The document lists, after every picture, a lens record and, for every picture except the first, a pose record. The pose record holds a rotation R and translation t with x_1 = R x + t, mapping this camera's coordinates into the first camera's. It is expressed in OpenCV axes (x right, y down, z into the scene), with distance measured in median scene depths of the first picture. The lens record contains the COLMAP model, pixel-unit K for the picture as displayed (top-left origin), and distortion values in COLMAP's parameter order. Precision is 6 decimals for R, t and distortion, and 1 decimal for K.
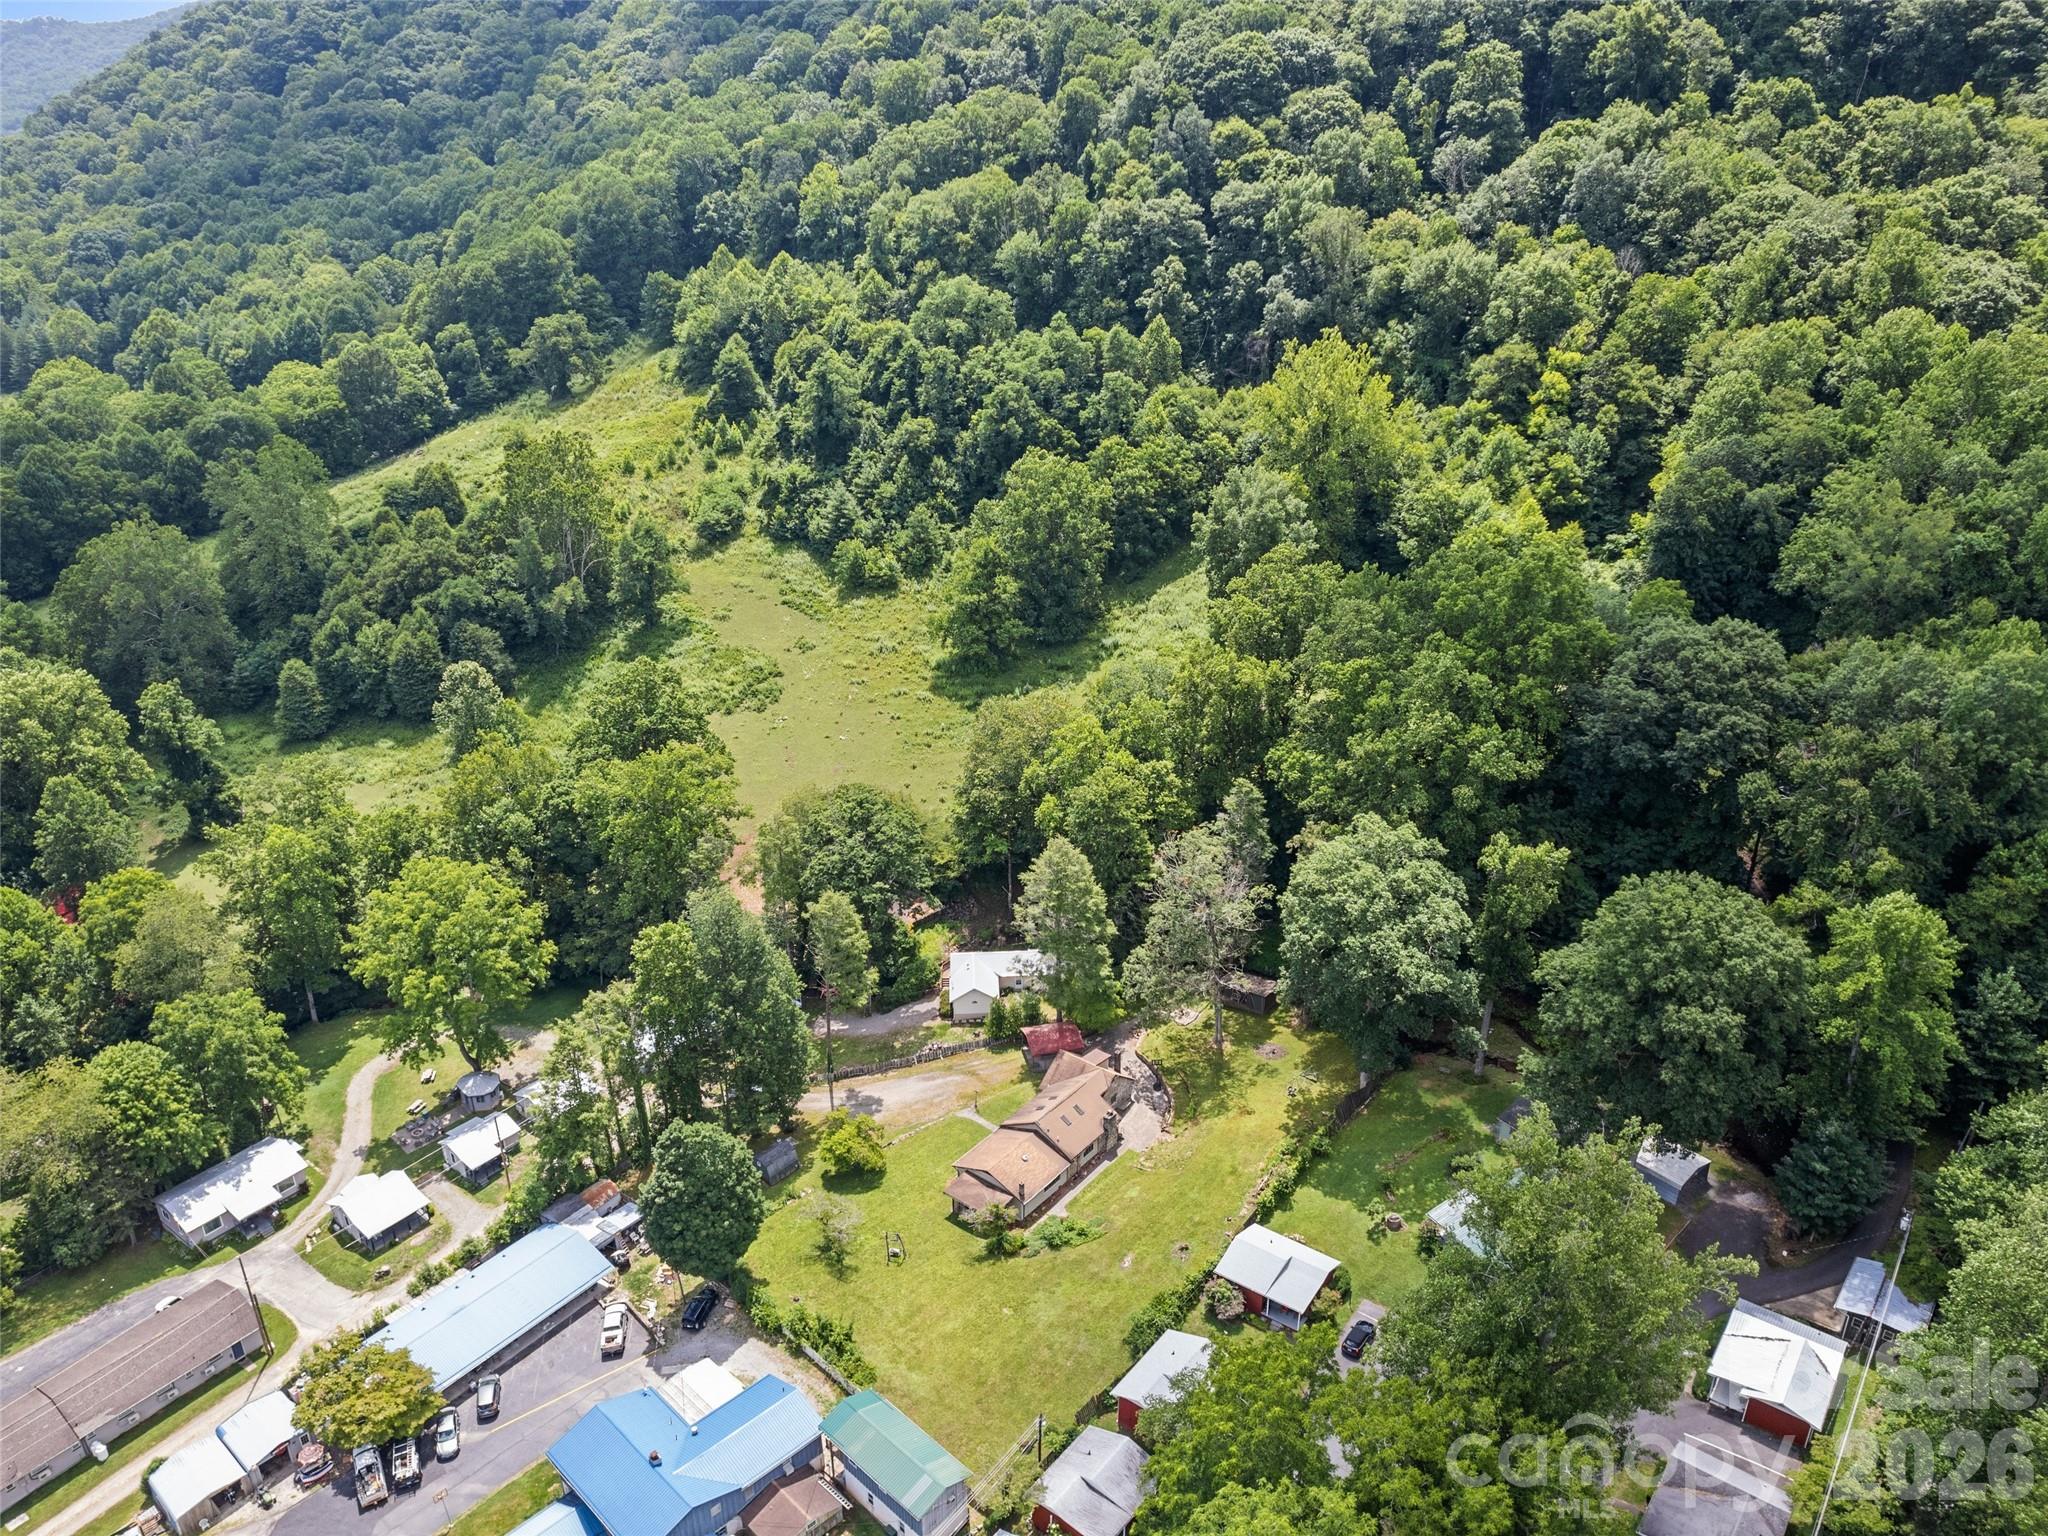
lens RADIAL K [[1474.7, 0, 1024.0], [0, 1474.7, 768.0], [0, 0, 1]] dist [-0.069182, 0.044062]
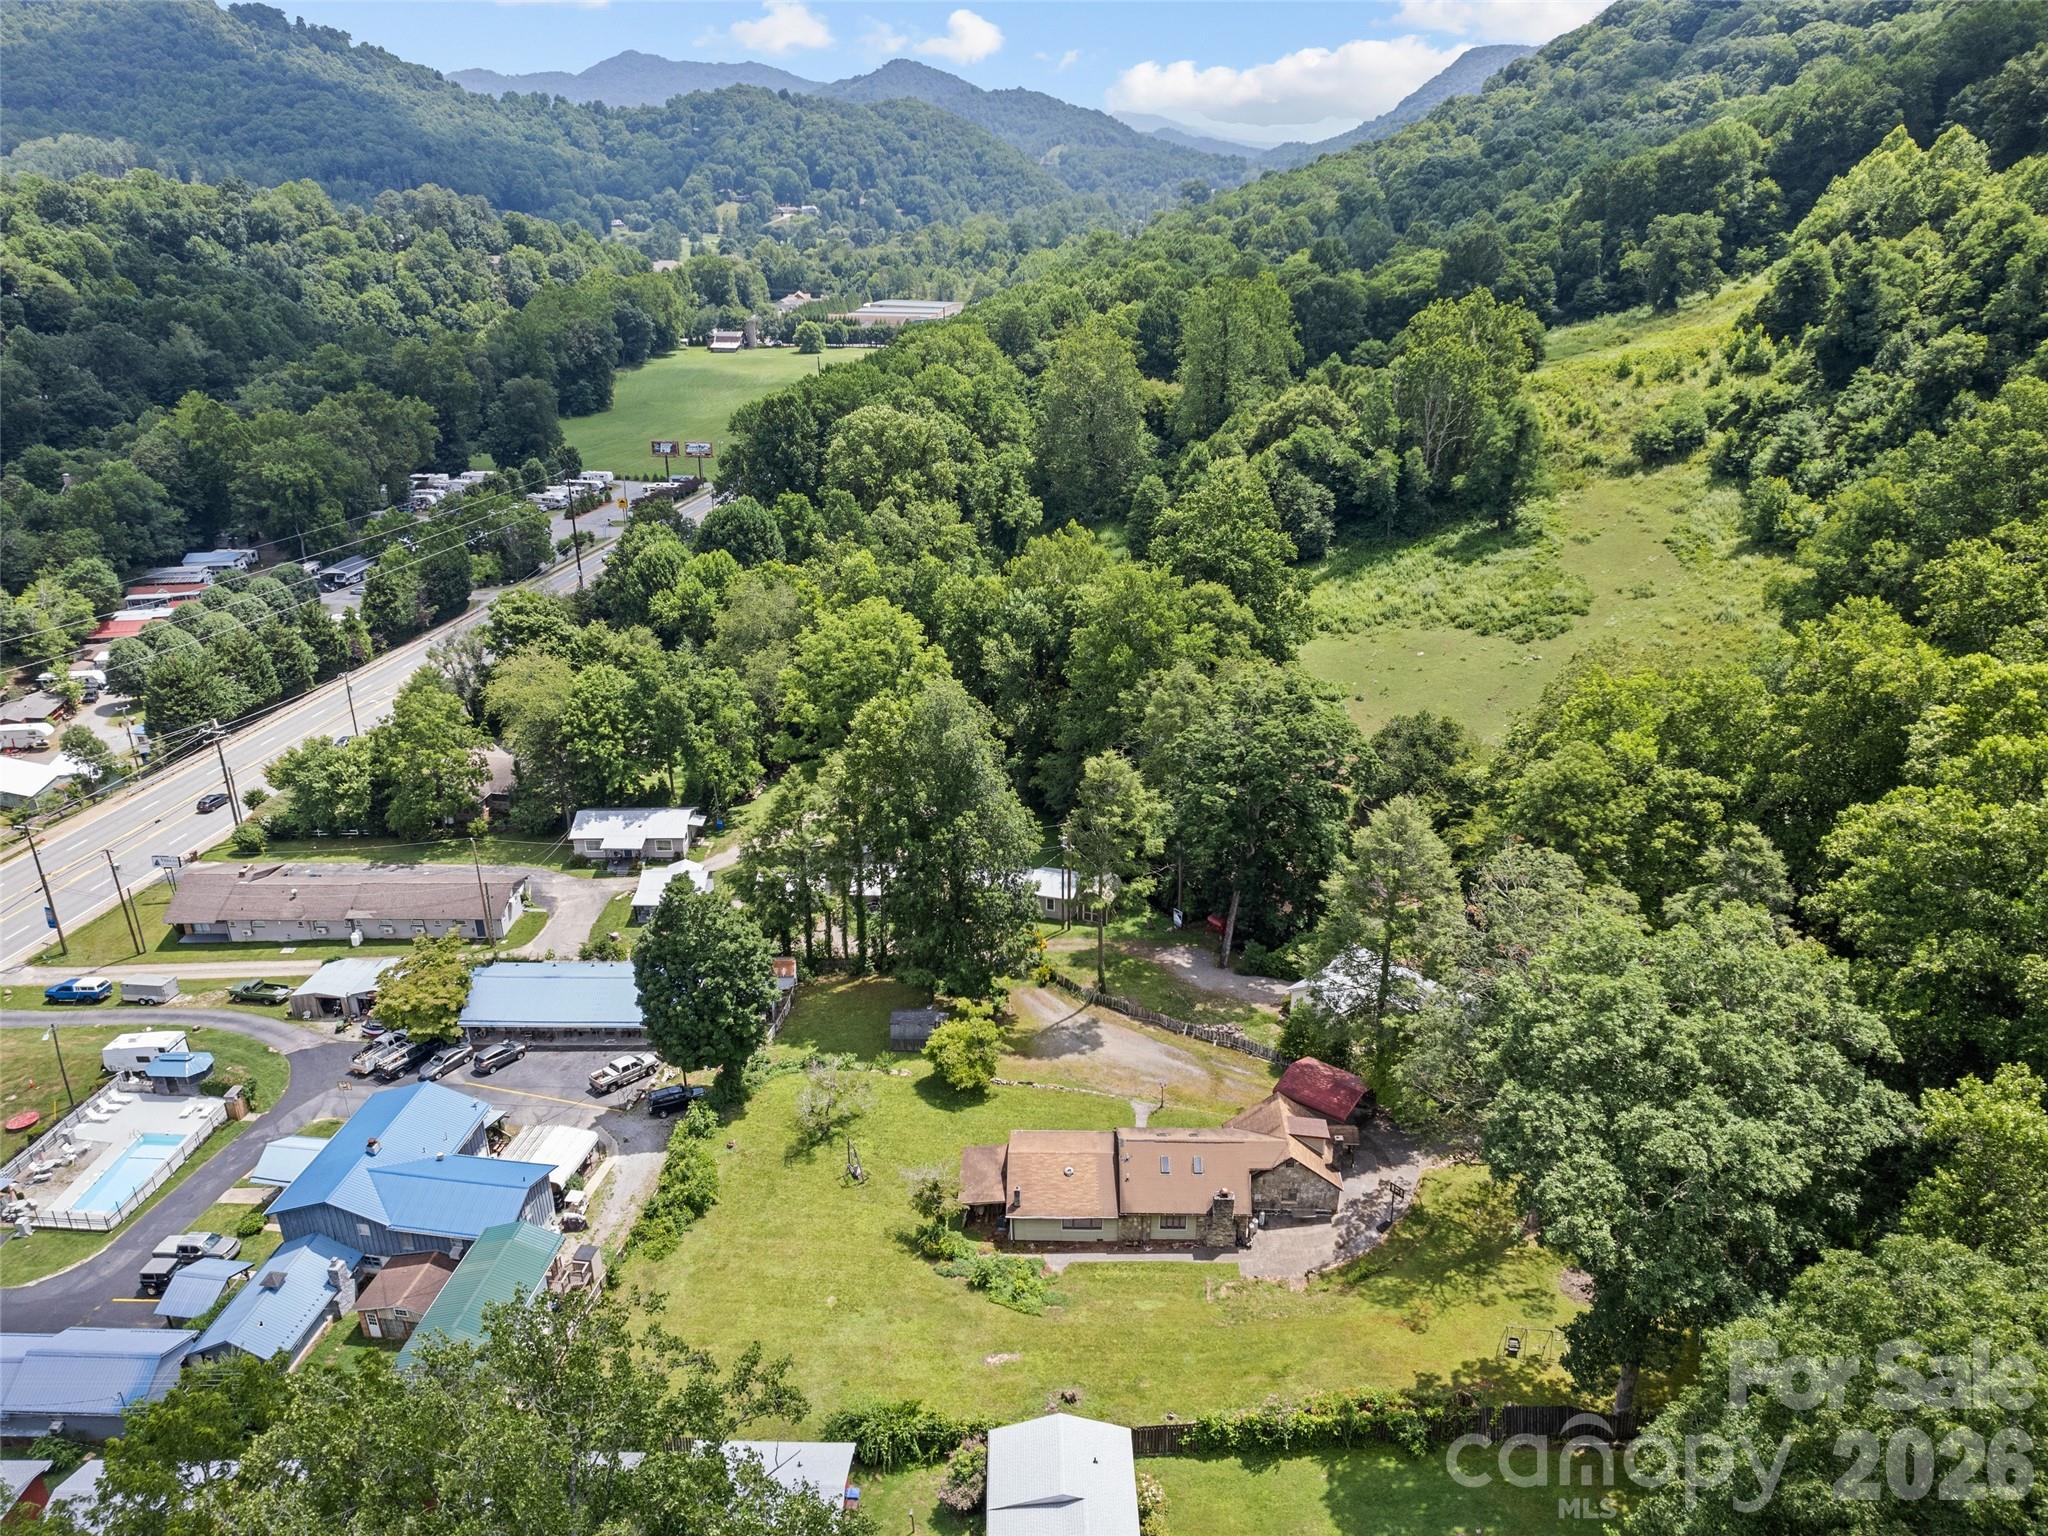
lens RADIAL K [[1474.7, 0, 1024.0], [0, 1474.7, 768.0], [0, 0, 1]] dist [-0.069182, 0.044062]
pose [[0.594783, 0.318596, -0.738058, 0.425531], [-0.325673, 0.934893, 0.141111, -0.000232], [0.734962, 0.156435, 0.659817, 0.492383]]
